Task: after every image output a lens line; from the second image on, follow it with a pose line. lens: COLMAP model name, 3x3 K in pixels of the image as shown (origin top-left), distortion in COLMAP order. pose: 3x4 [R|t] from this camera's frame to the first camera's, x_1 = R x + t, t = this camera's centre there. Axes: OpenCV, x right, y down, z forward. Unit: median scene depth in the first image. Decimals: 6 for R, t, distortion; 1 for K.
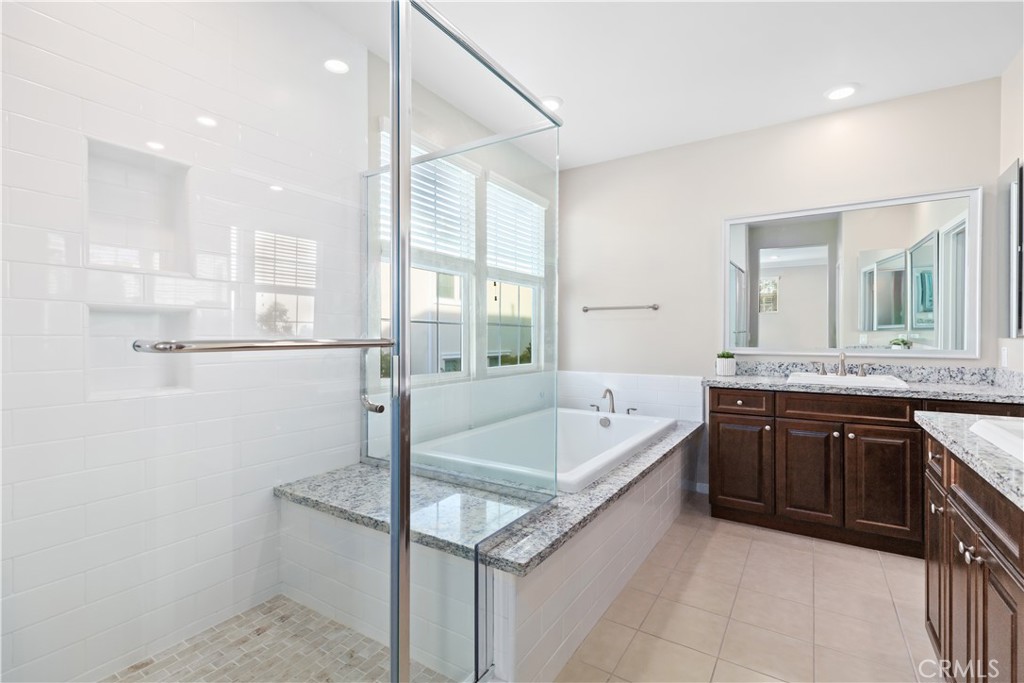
lens RADIAL K [[469.5, 0, 510.3], [0, 469.5, 341.1], [0, 0, 1]] dist [0.003198, 0.000859]
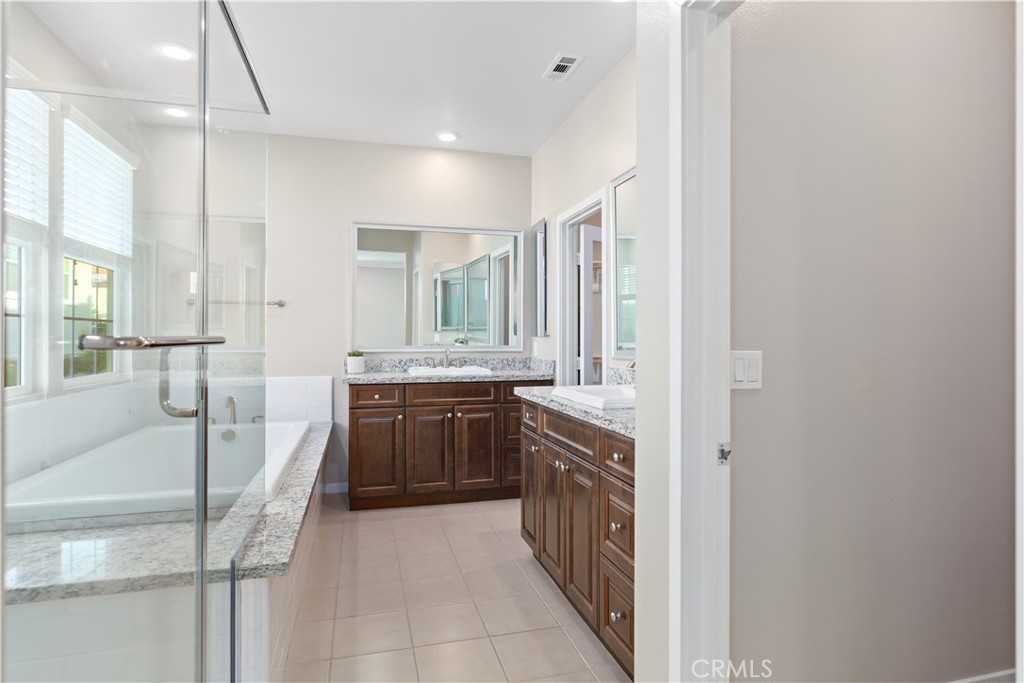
lens RADIAL K [[542.3, 0, 508.1], [0, 542.3, 338.0], [0, 0, 1]] dist [-0.001576, 0.001246]
pose [[0.669440, -0.002172, 0.742863, -0.234828], [0.007116, 0.999969, -0.003490, 0.002378], [-0.742832, 0.007622, 0.669435, -0.056686]]
